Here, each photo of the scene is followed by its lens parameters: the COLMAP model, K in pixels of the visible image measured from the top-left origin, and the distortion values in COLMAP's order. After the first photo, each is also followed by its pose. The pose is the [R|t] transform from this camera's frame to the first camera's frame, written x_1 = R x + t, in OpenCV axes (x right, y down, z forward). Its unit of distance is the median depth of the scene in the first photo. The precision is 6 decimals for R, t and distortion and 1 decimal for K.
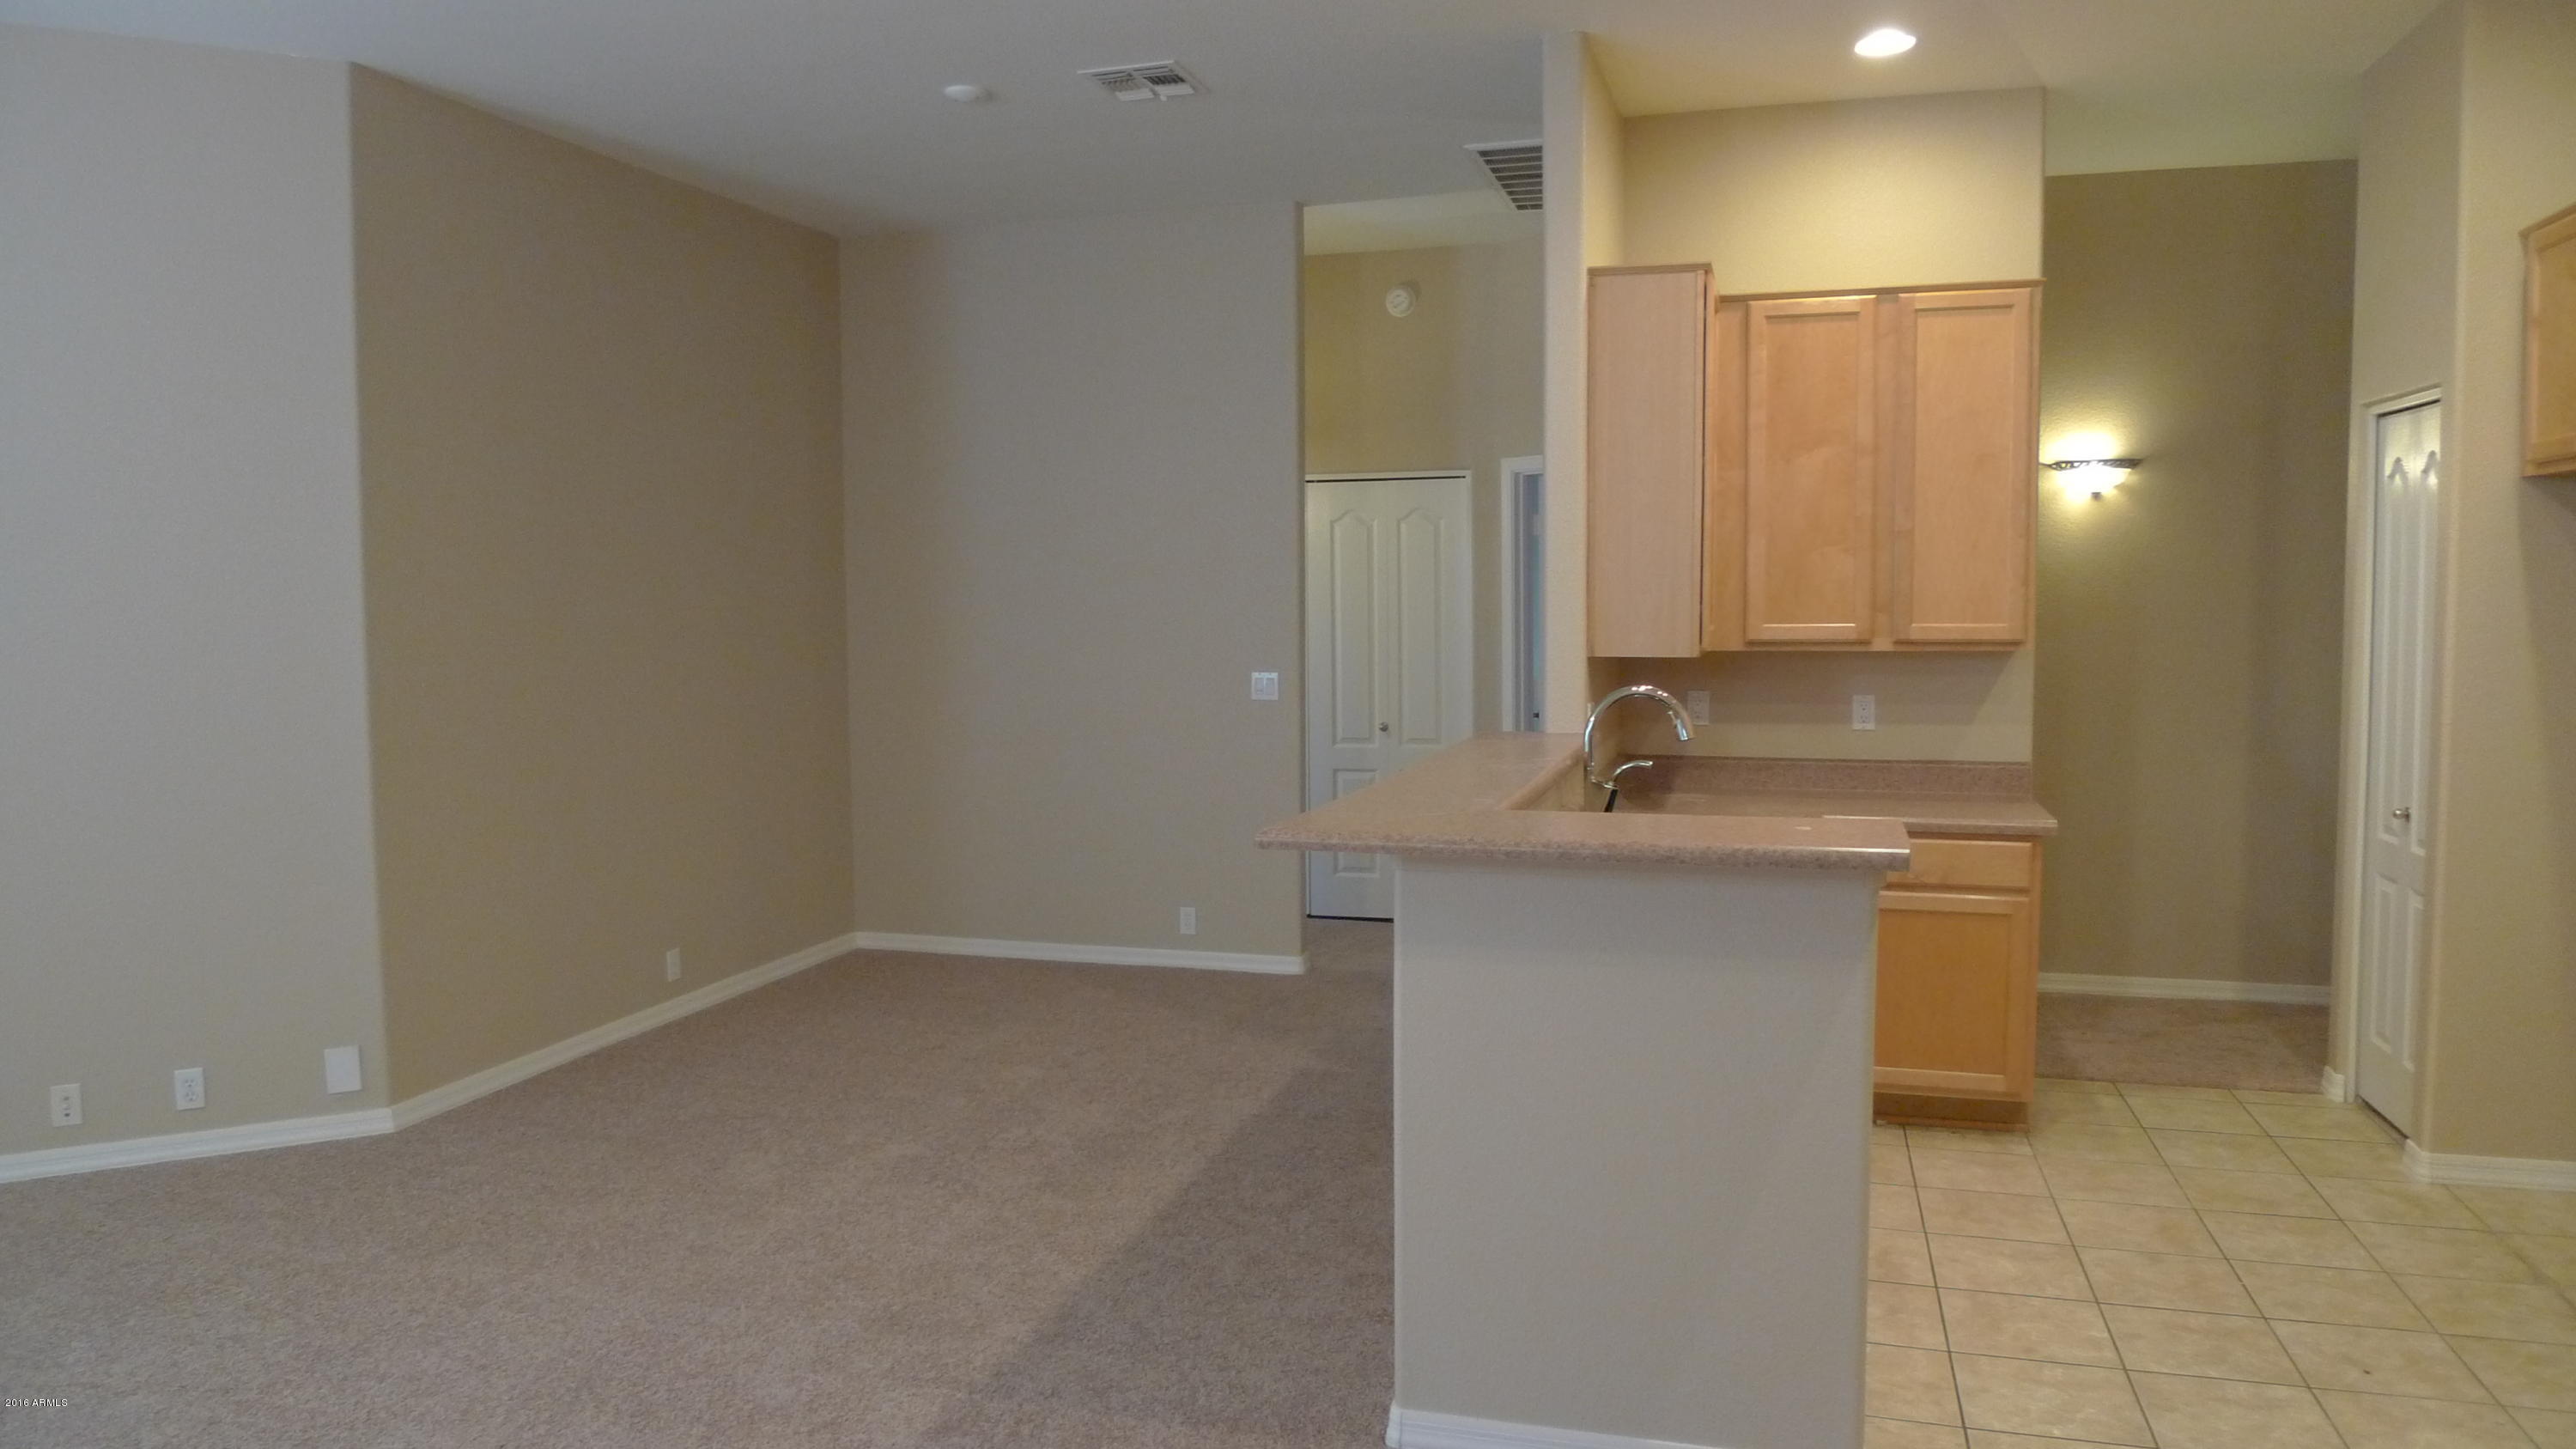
lens RADIAL K [[1681.6, 0, 1288.0], [0, 1681.6, 724.5], [0, 0, 1]] dist [-0.040991, -0.000014]
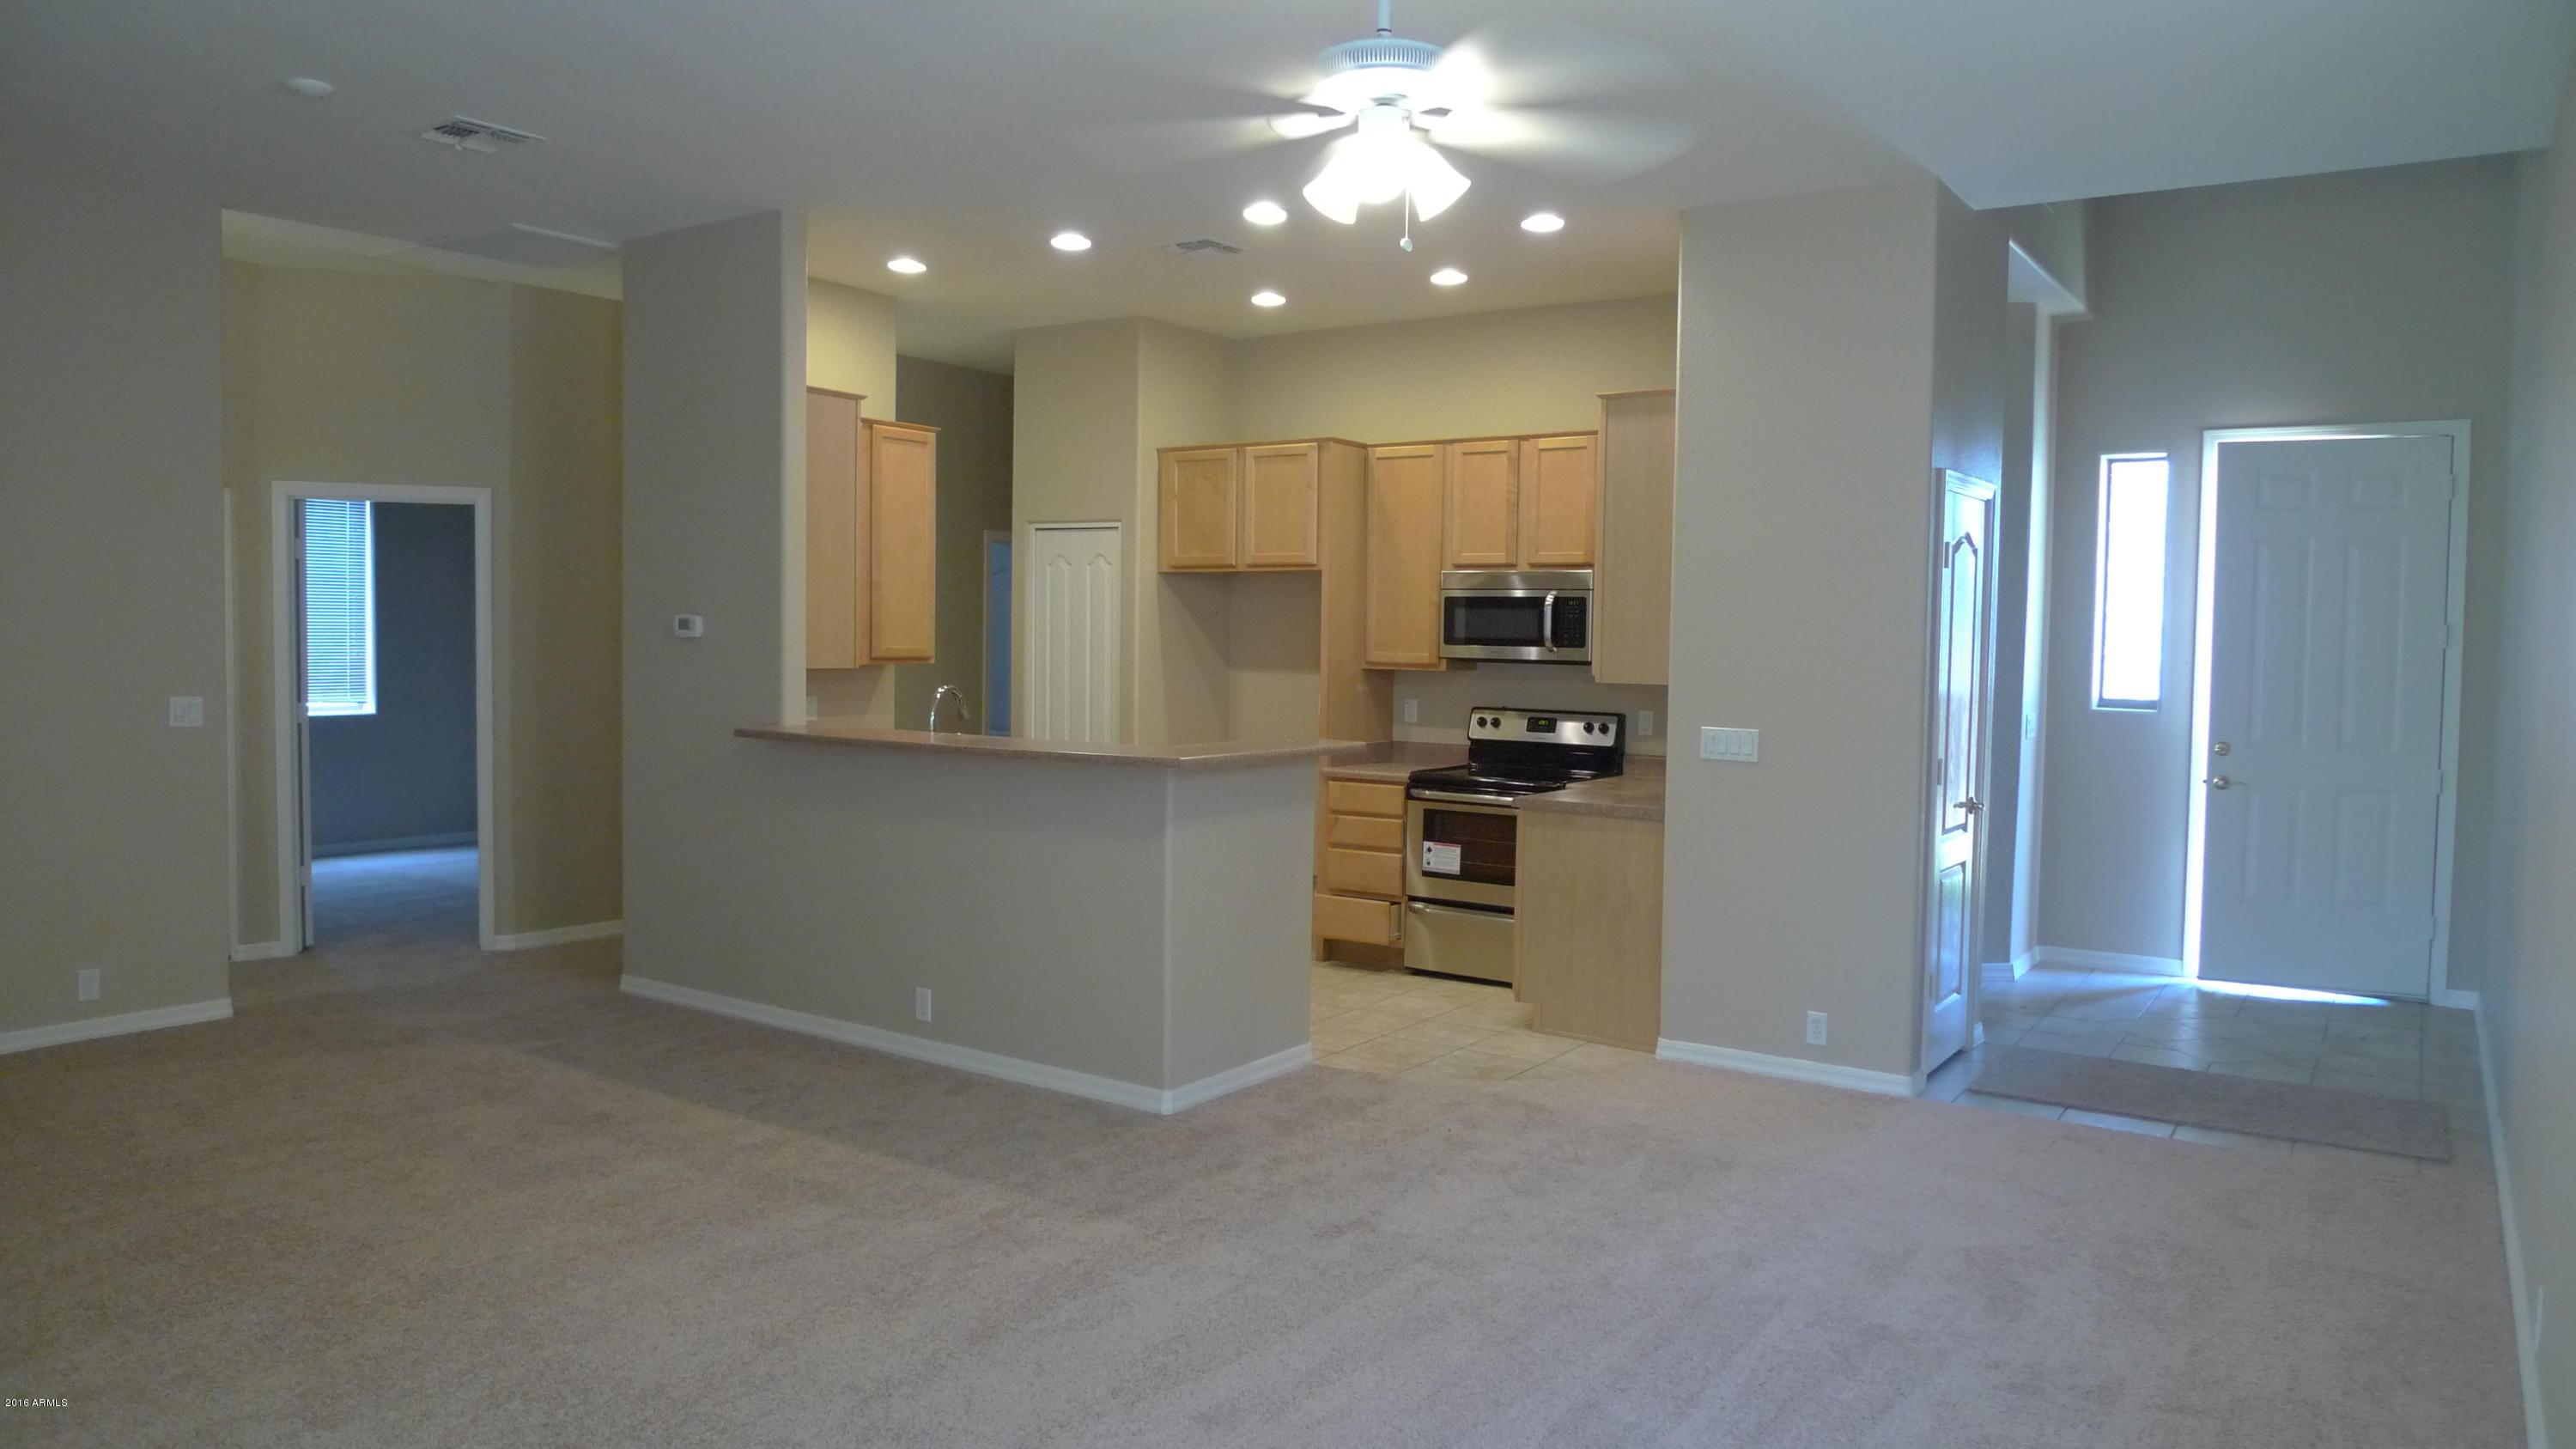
lens RADIAL K [[1681.6, 0, 1288.0], [0, 1681.6, 724.5], [0, 0, 1]] dist [-0.040991, -0.000014]
pose [[0.307996, -0.036727, 0.950679, -0.889760], [0.055326, 0.998255, 0.020641, -0.001481], [-0.949778, 0.046240, 0.309490, 0.186436]]
